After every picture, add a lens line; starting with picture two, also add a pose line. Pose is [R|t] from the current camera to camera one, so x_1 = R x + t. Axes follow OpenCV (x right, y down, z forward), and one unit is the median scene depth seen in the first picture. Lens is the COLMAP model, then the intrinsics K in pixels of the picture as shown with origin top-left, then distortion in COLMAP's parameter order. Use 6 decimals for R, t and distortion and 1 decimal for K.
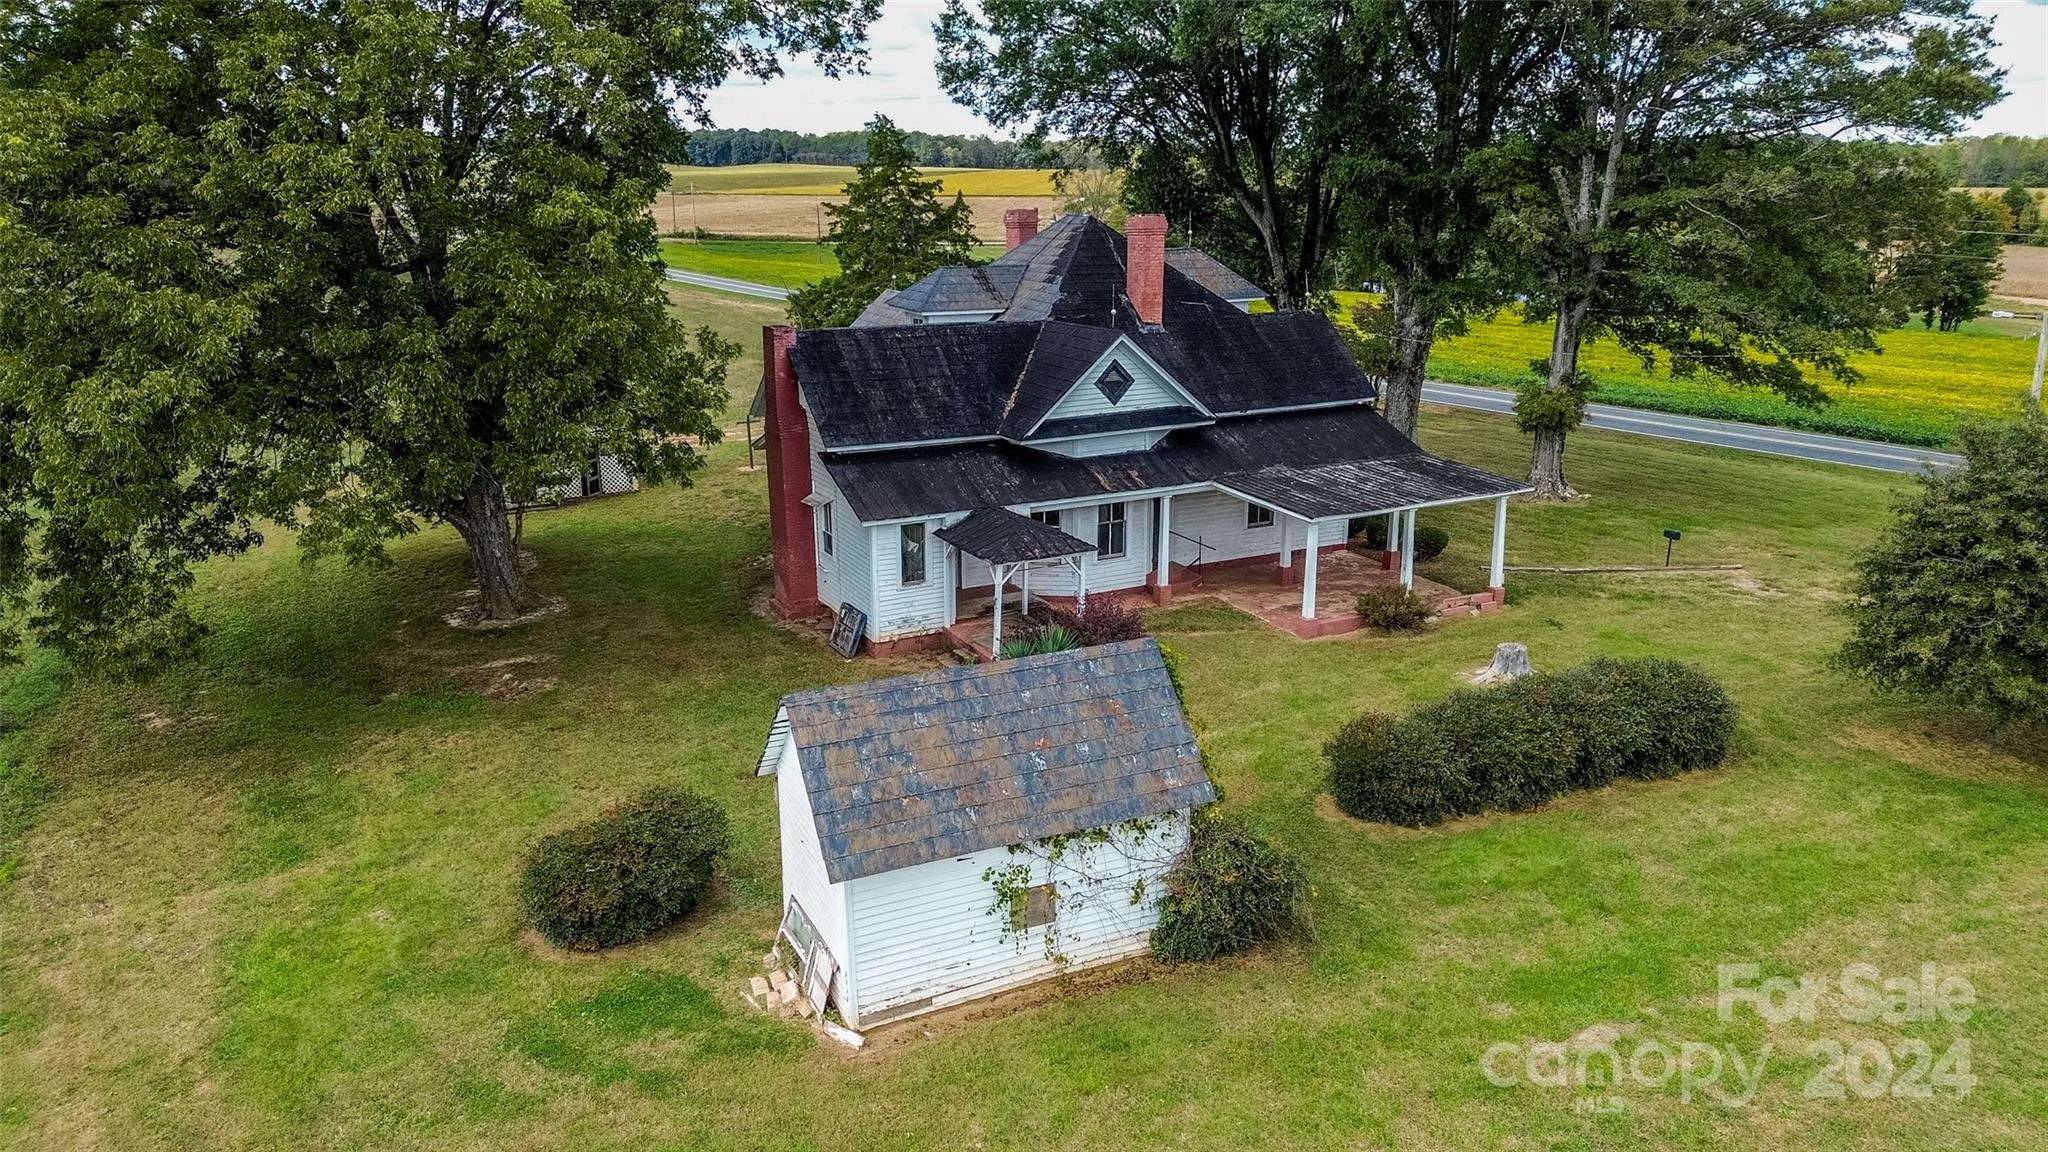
lens RADIAL K [[1434.3, 0, 1025.9], [0, 1434.3, 568.3], [0, 0, 1]] dist [0.080212, -0.087634]
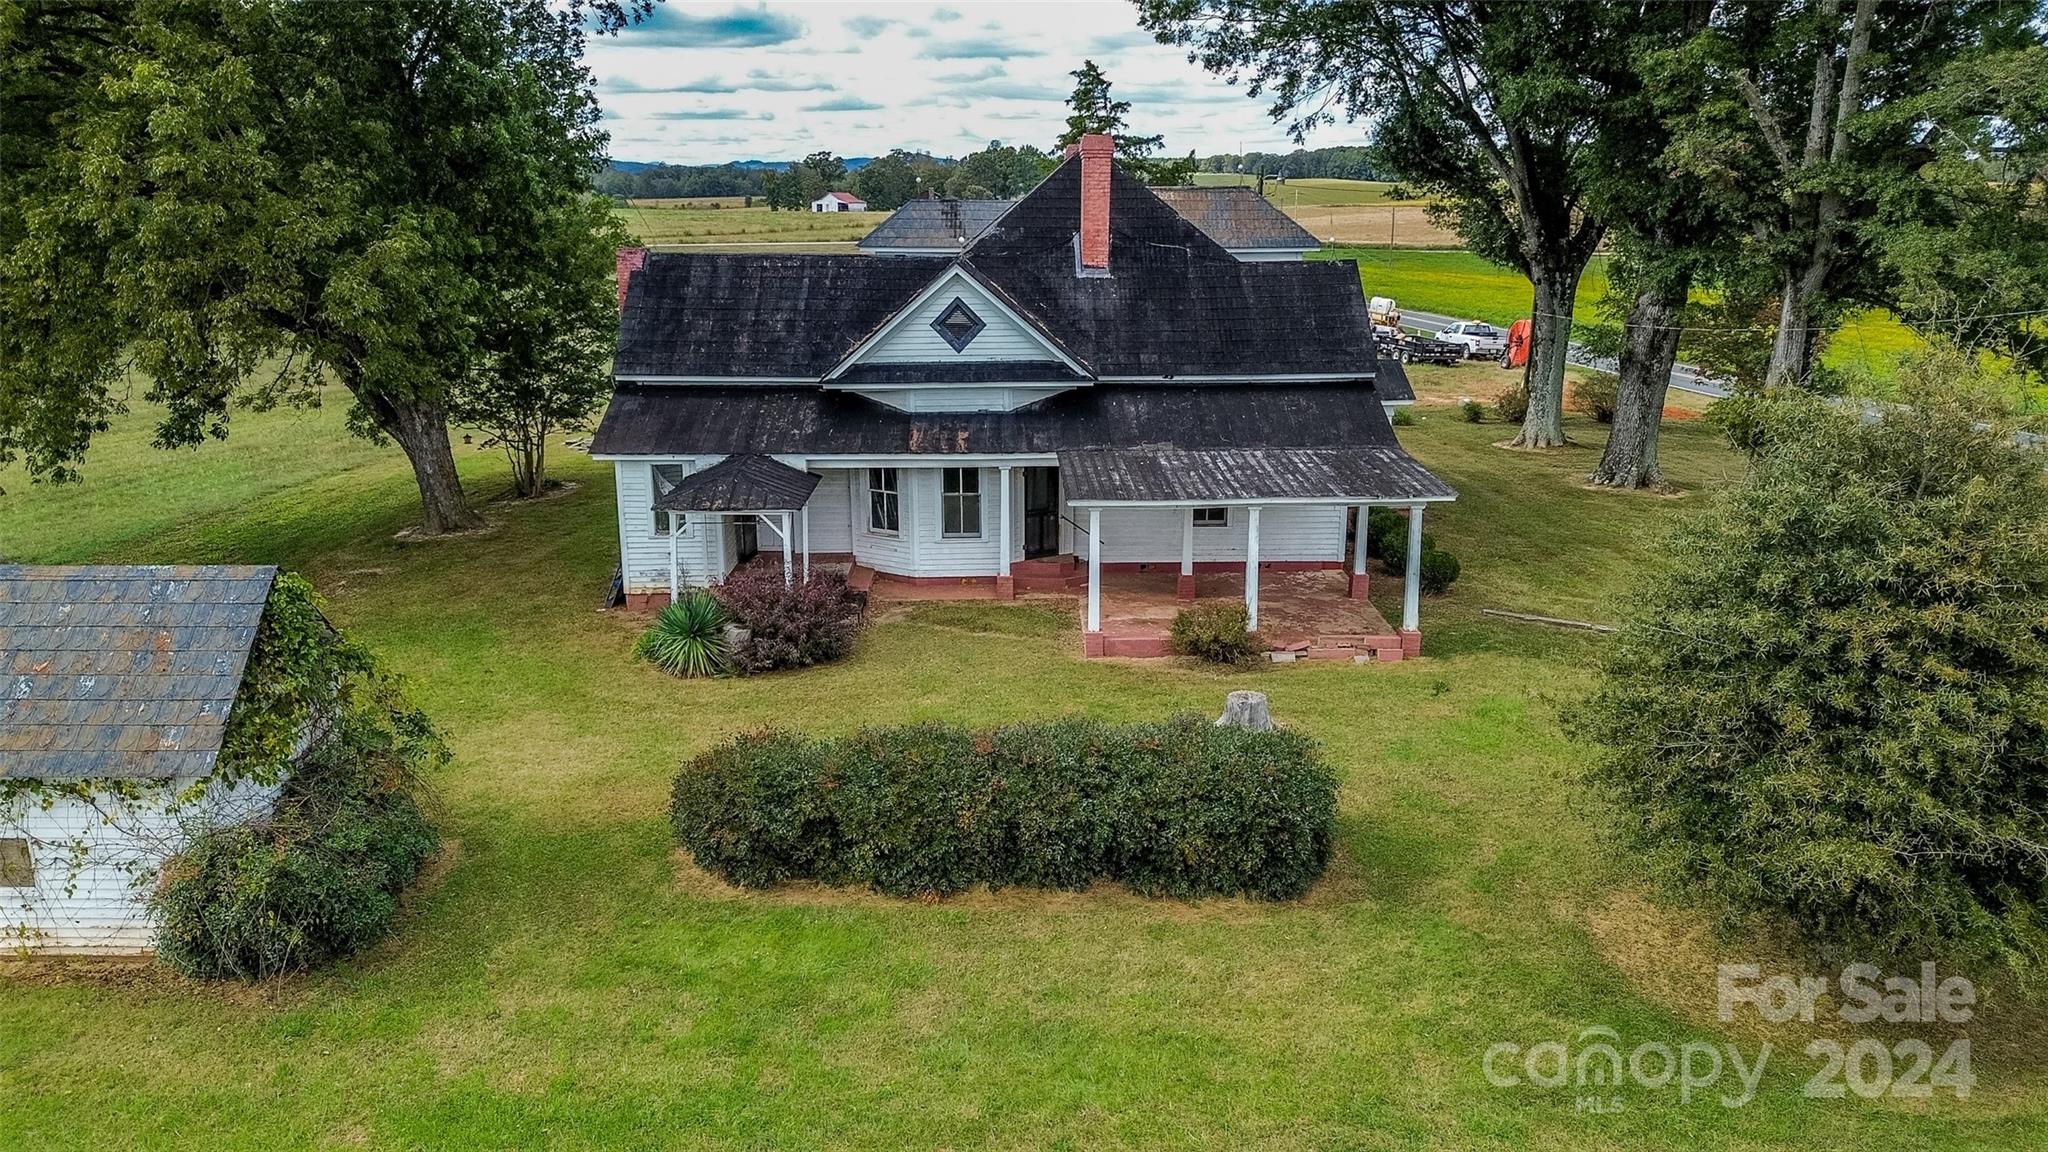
lens RADIAL K [[1434.3, 0, 1025.9], [0, 1434.3, 568.3], [0, 0, 1]] dist [0.080212, -0.087634]
pose [[0.896598, 0.112412, -0.428341, 0.473934], [-0.117791, 0.992939, 0.014024, -0.005572], [0.426893, 0.037881, 0.903508, 0.269858]]
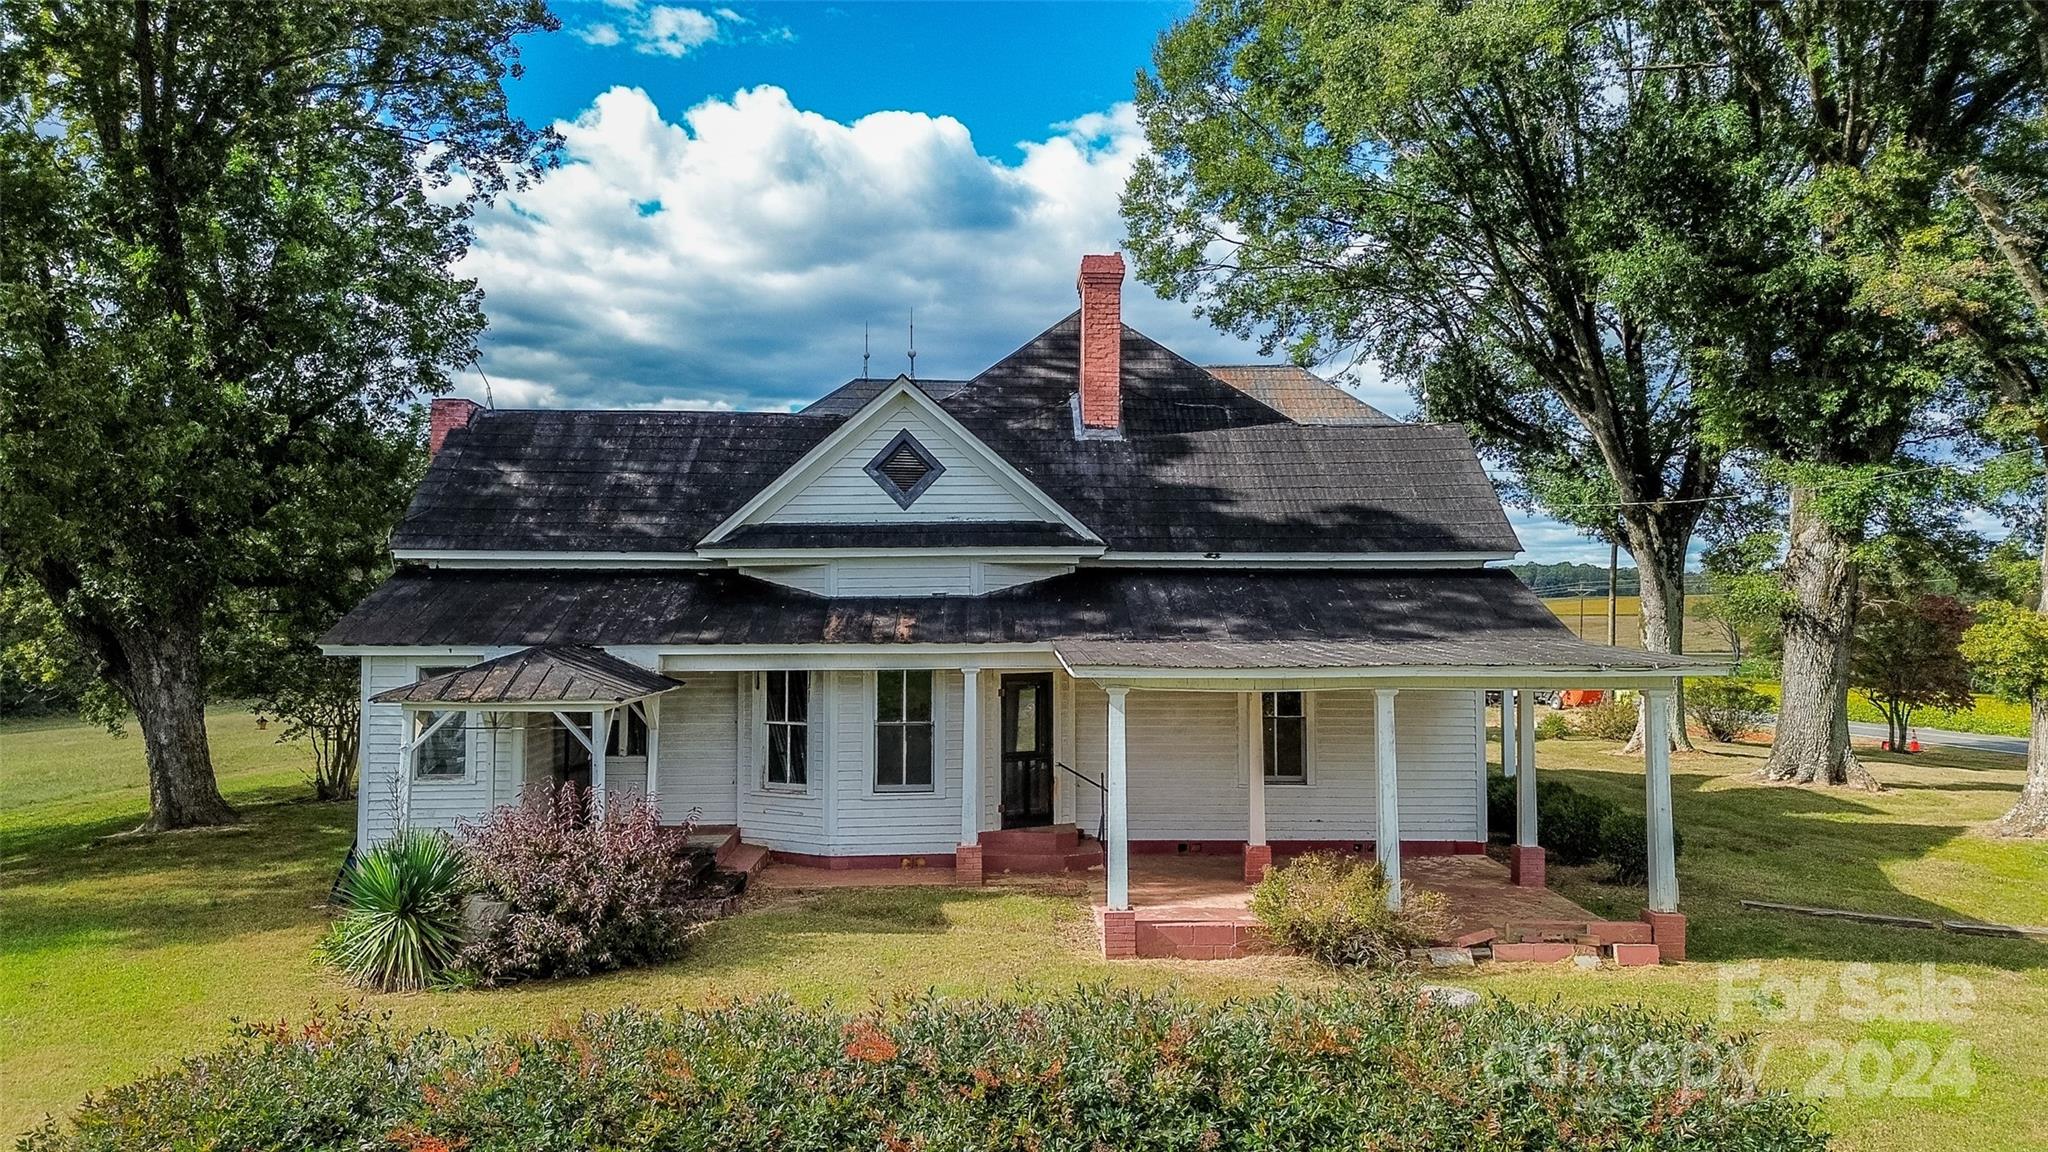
lens RADIAL K [[1434.3, 0, 1025.9], [0, 1434.3, 568.3], [0, 0, 1]] dist [0.080212, -0.087634]
pose [[0.901317, -0.009724, -0.433050, 0.352309], [-0.118193, 0.956289, -0.267471, 0.054250], [0.416722, 0.292260, 0.860771, 0.548199]]
